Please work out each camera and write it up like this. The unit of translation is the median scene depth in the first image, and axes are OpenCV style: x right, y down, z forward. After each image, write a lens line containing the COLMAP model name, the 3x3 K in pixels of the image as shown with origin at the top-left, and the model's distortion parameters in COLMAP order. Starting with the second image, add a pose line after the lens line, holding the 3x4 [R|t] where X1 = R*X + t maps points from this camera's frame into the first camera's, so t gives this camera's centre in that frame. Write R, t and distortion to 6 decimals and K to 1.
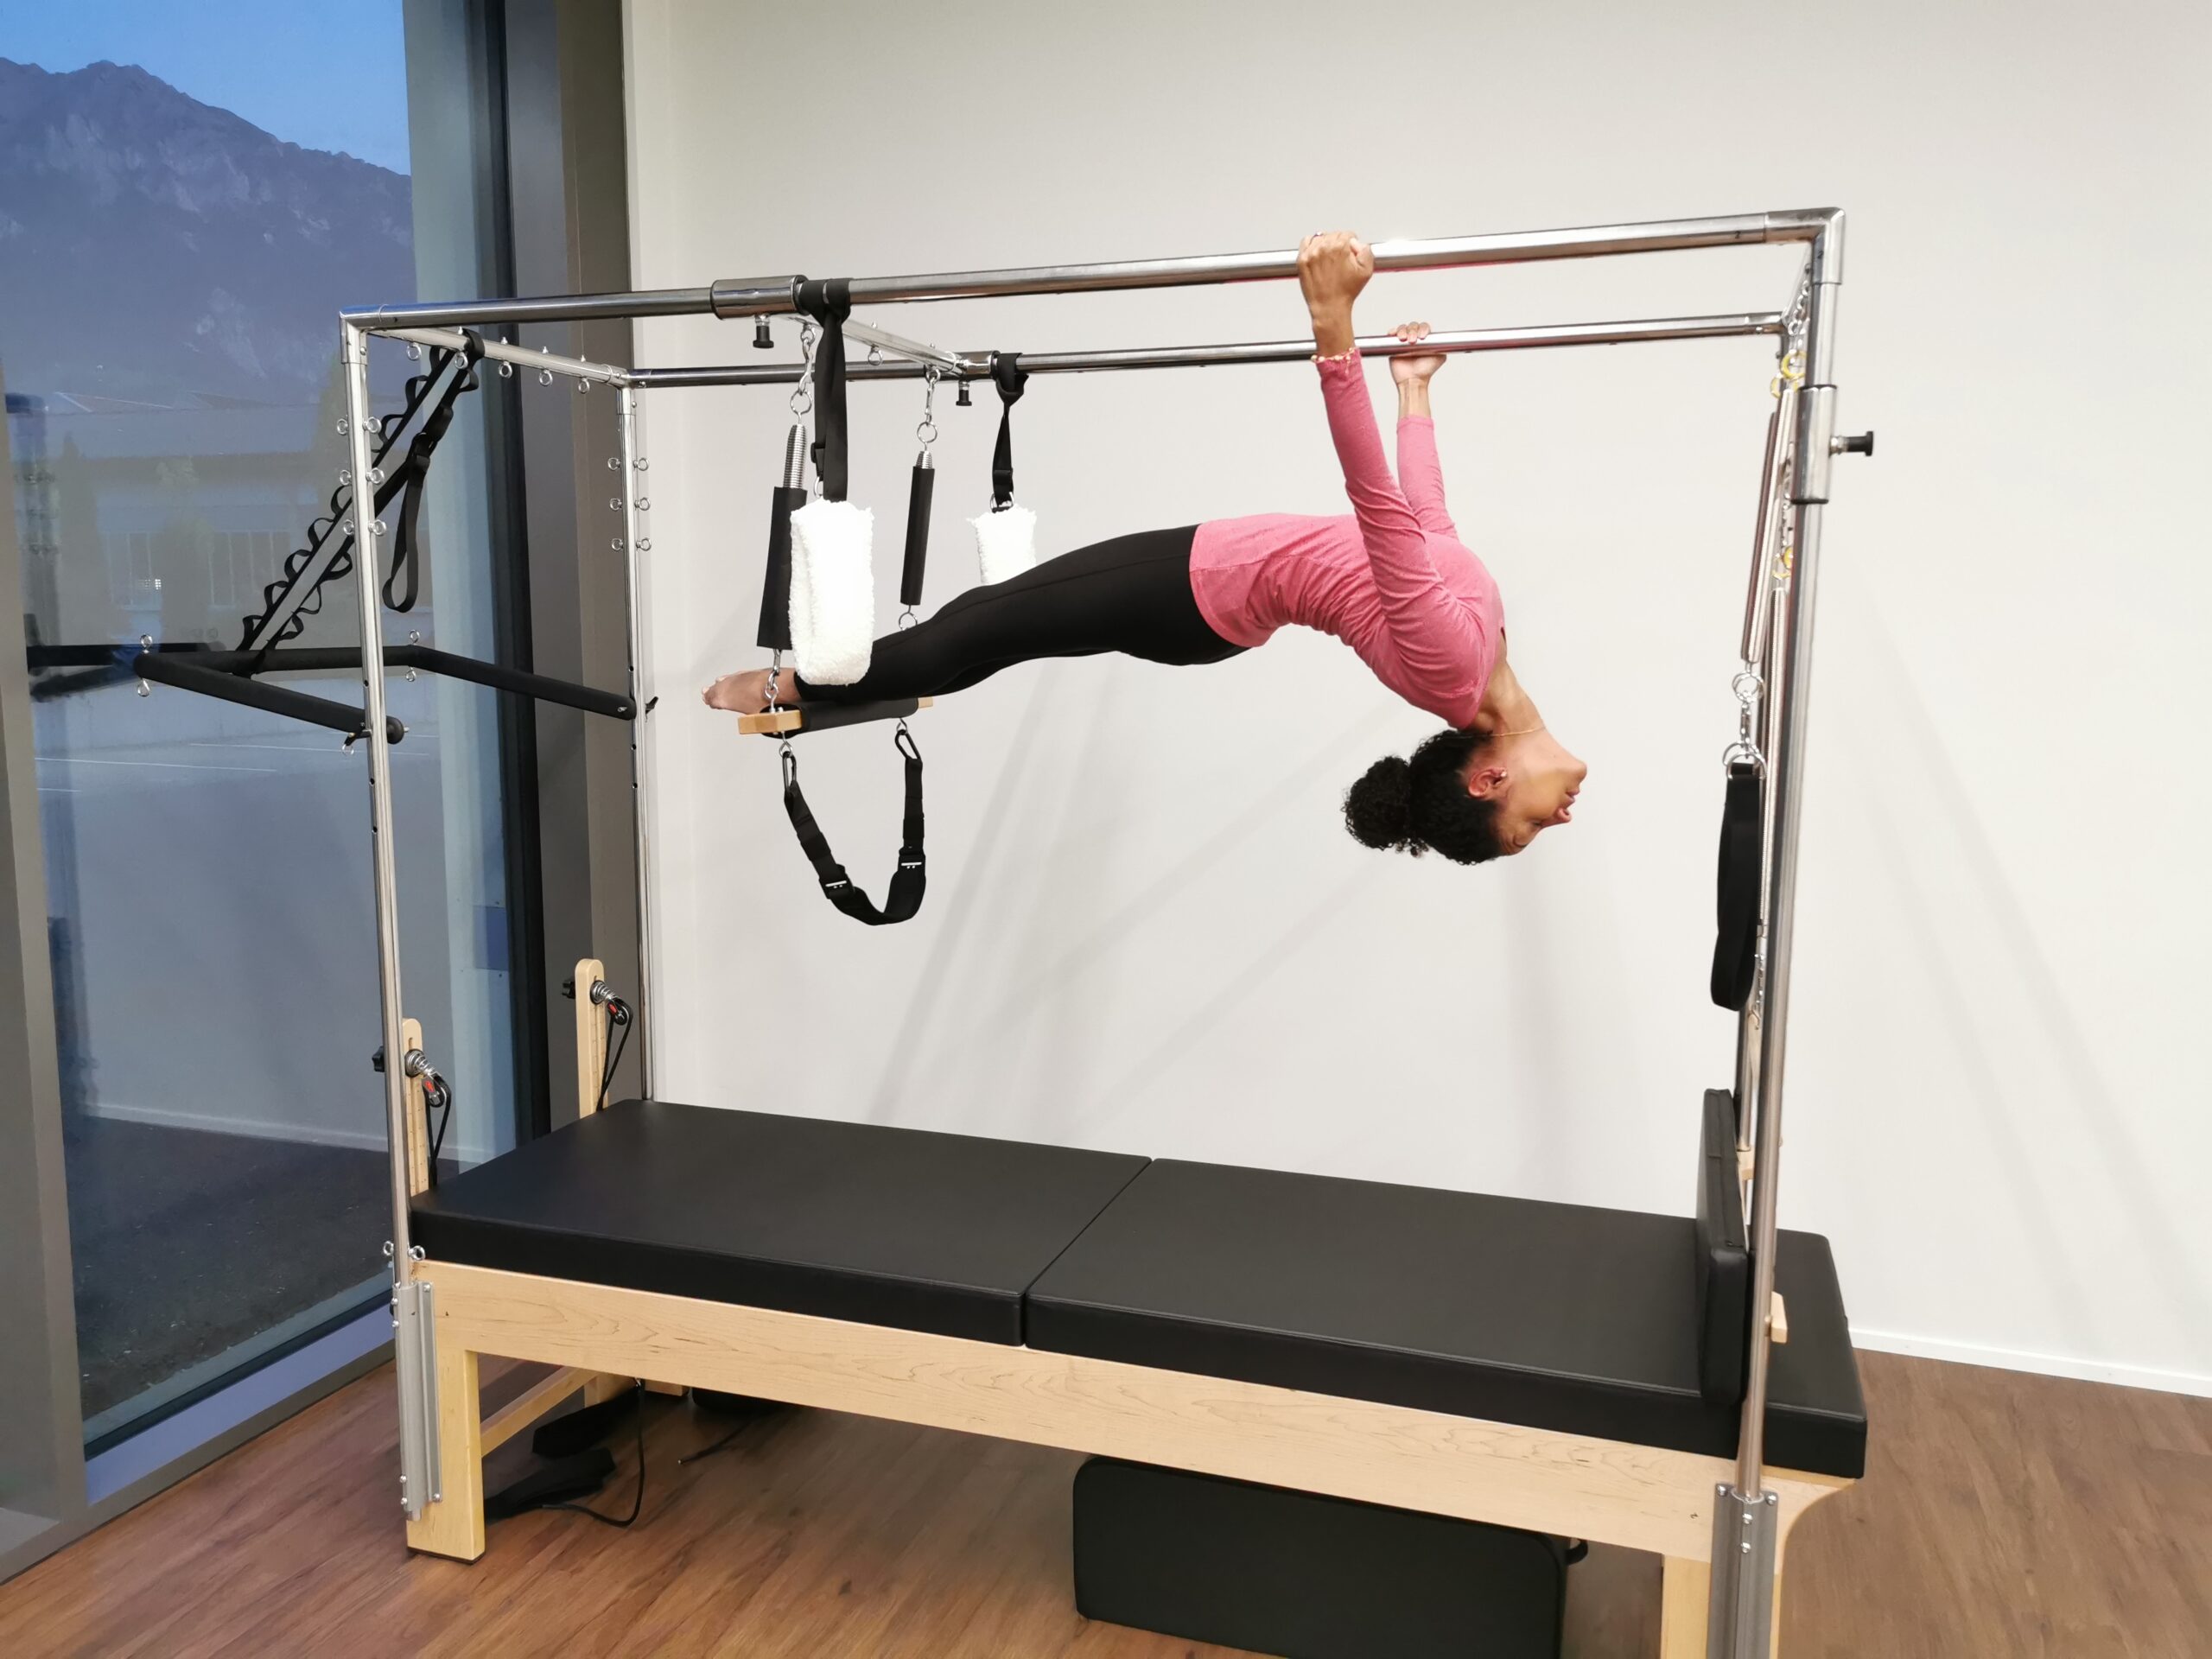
lens RADIAL K [[1729.1, 0, 1106.0], [0, 1729.1, 829.5], [0, 0, 1]] dist [0.066224, 0.002150]
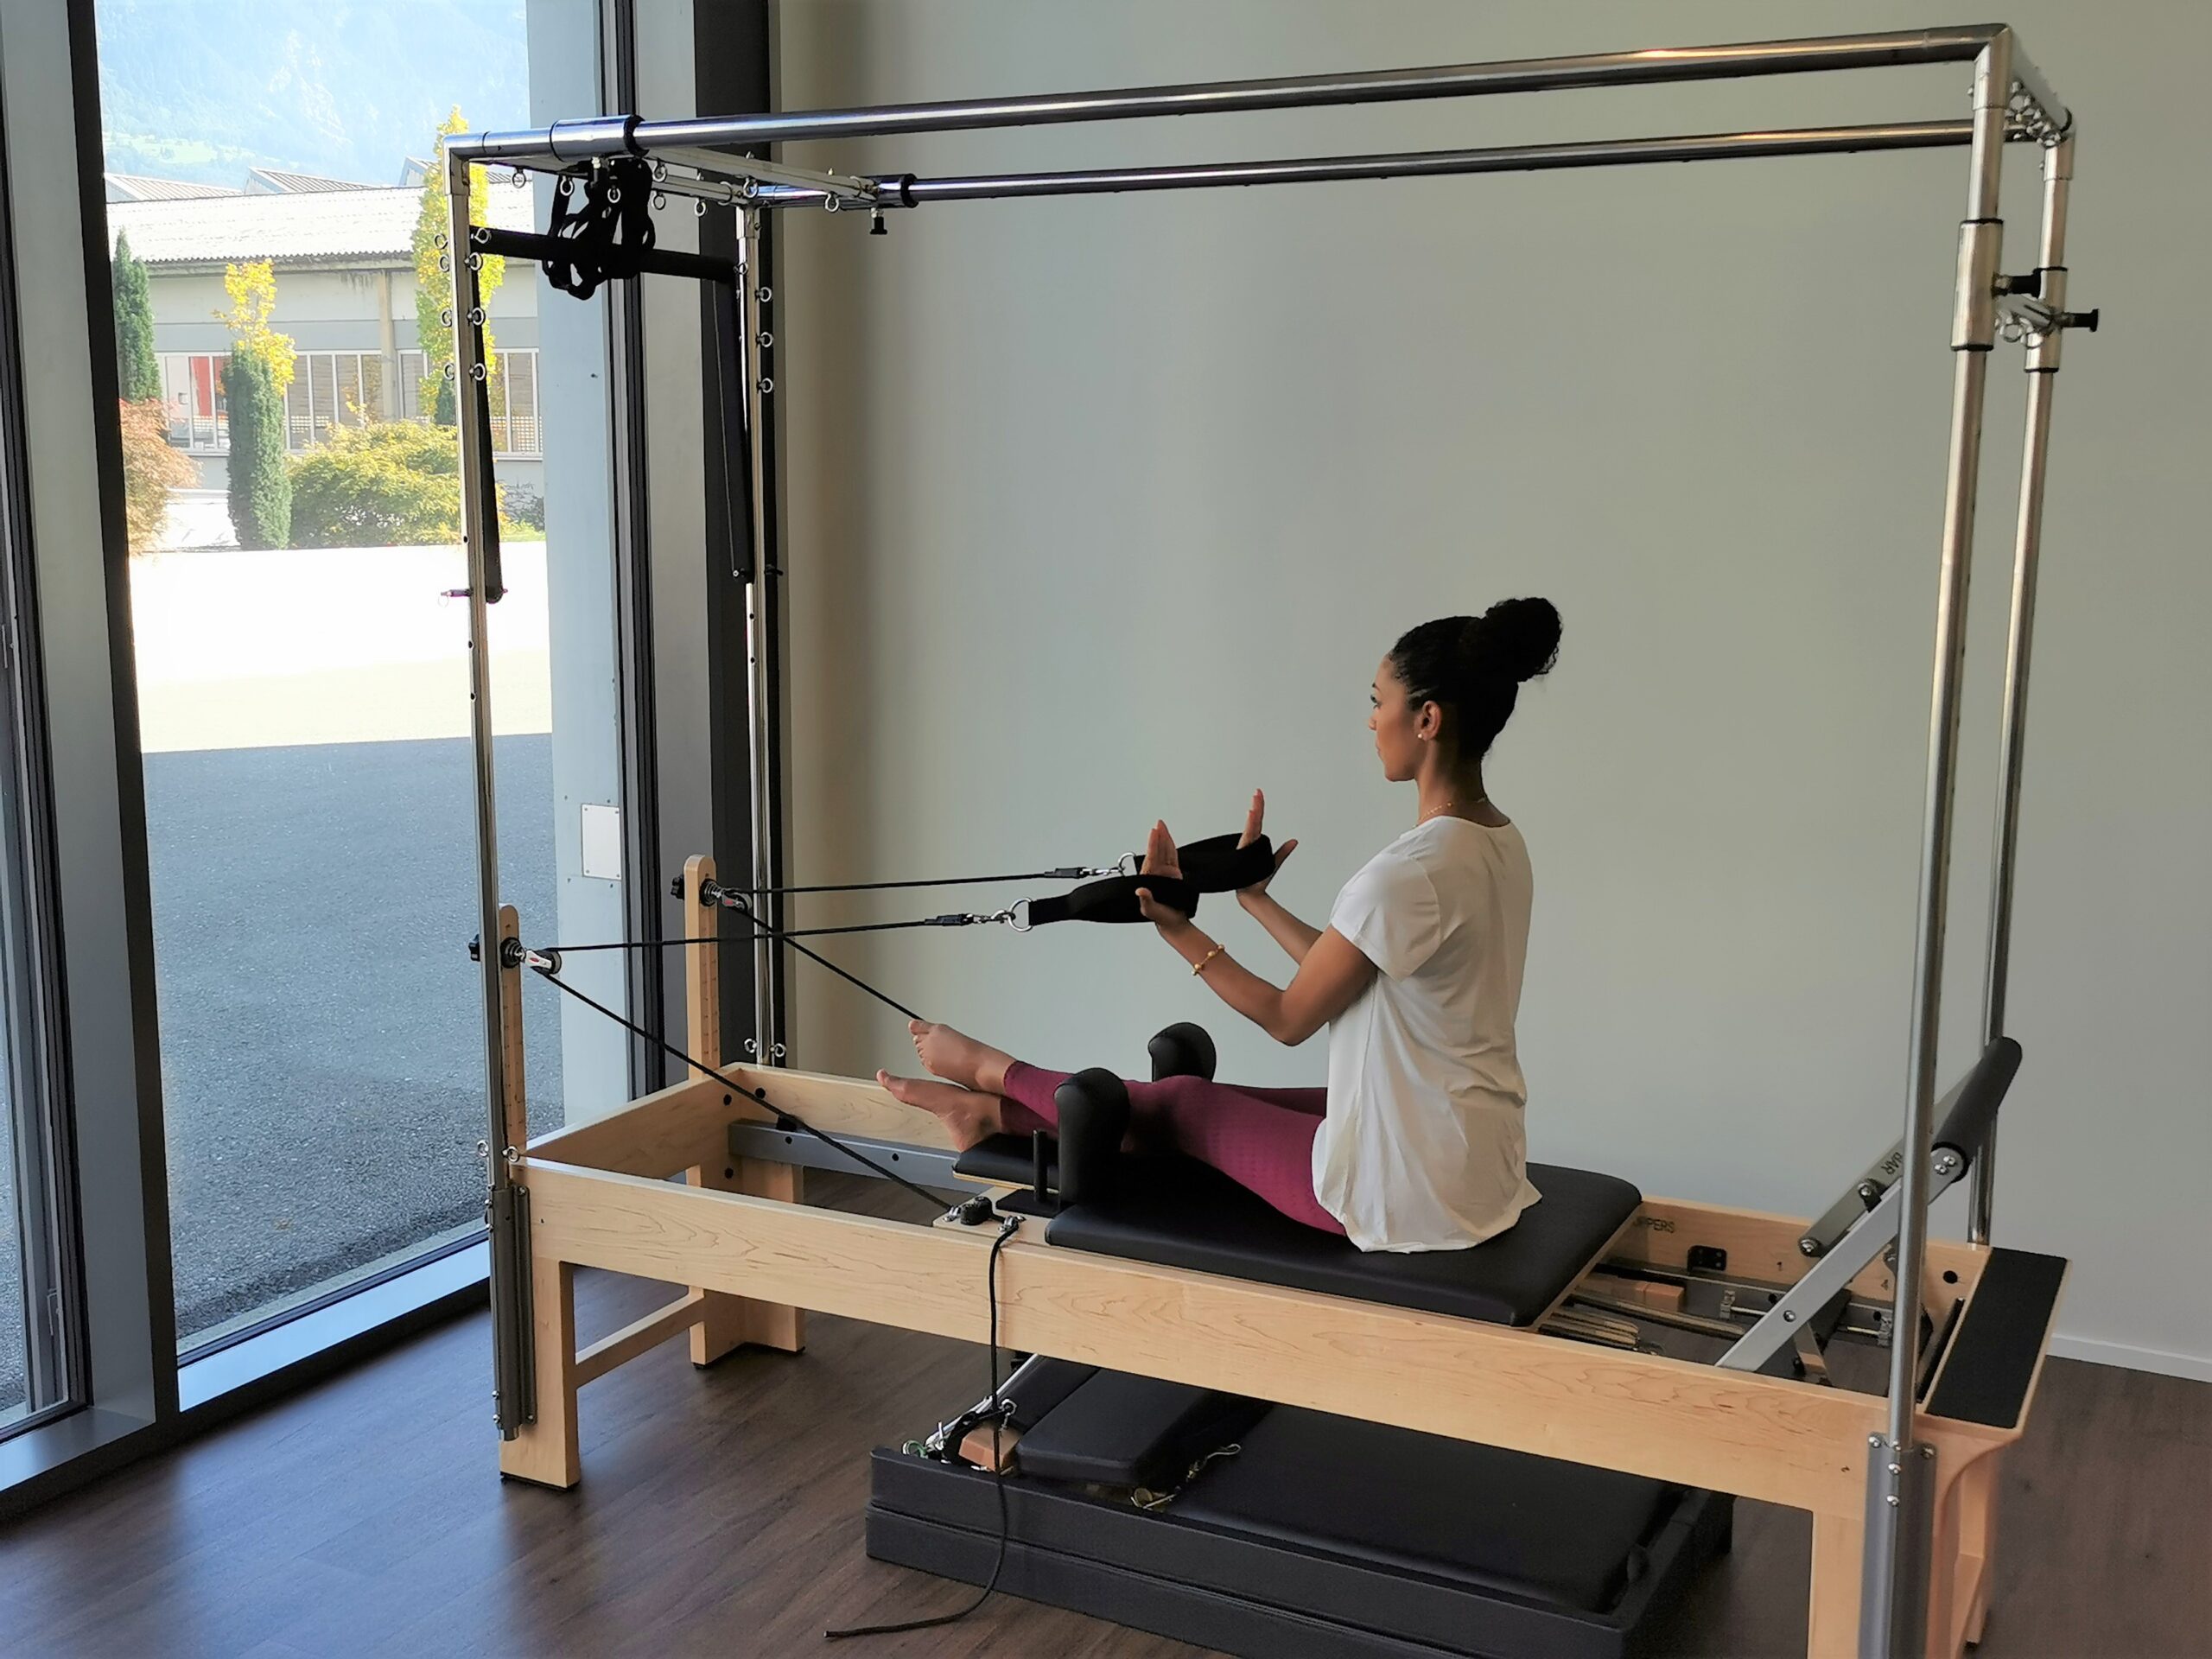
lens RADIAL K [[2351.9, 0, 1106.0], [0, 2351.9, 829.5], [0, 0, 1]] dist [0.079681, 0.007180]
pose [[0.990199, 0.028218, -0.136780, 0.109875], [-0.024249, 0.999238, 0.030593, 0.030420], [0.137539, -0.026976, 0.990129, -0.248948]]
